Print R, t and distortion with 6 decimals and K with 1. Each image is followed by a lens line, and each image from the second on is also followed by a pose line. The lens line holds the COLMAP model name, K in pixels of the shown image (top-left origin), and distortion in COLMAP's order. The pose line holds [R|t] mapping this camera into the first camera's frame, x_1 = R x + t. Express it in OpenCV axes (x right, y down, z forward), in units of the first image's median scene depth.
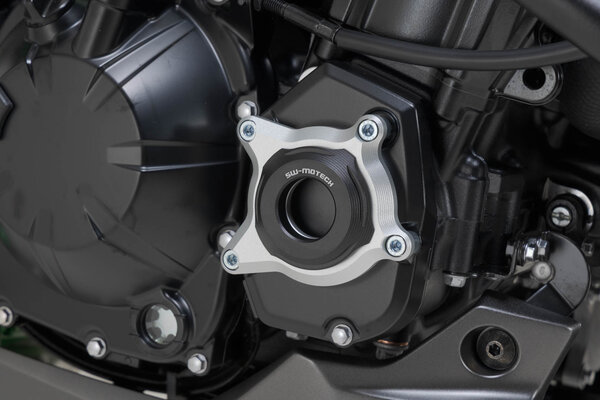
lens RADIAL K [[1805.1, 0, 300.0], [0, 1805.1, 200.0], [0, 0, 1]] dist [-0.047394, -0.235728]
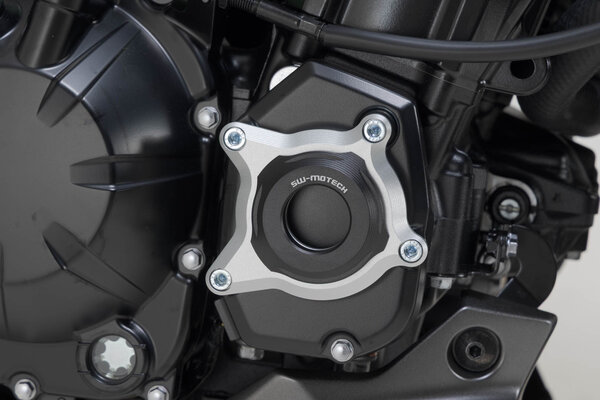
lens RADIAL K [[1805.1, 0, 300.0], [0, 1805.1, 200.0], [0, 0, 1]] dist [-0.047394, -0.235728]
pose [[0.943903, -0.066648, 0.323428, -0.294801], [0.065852, 0.997739, 0.013416, -0.017132], [-0.323591, 0.008635, 0.946158, 0.117996]]
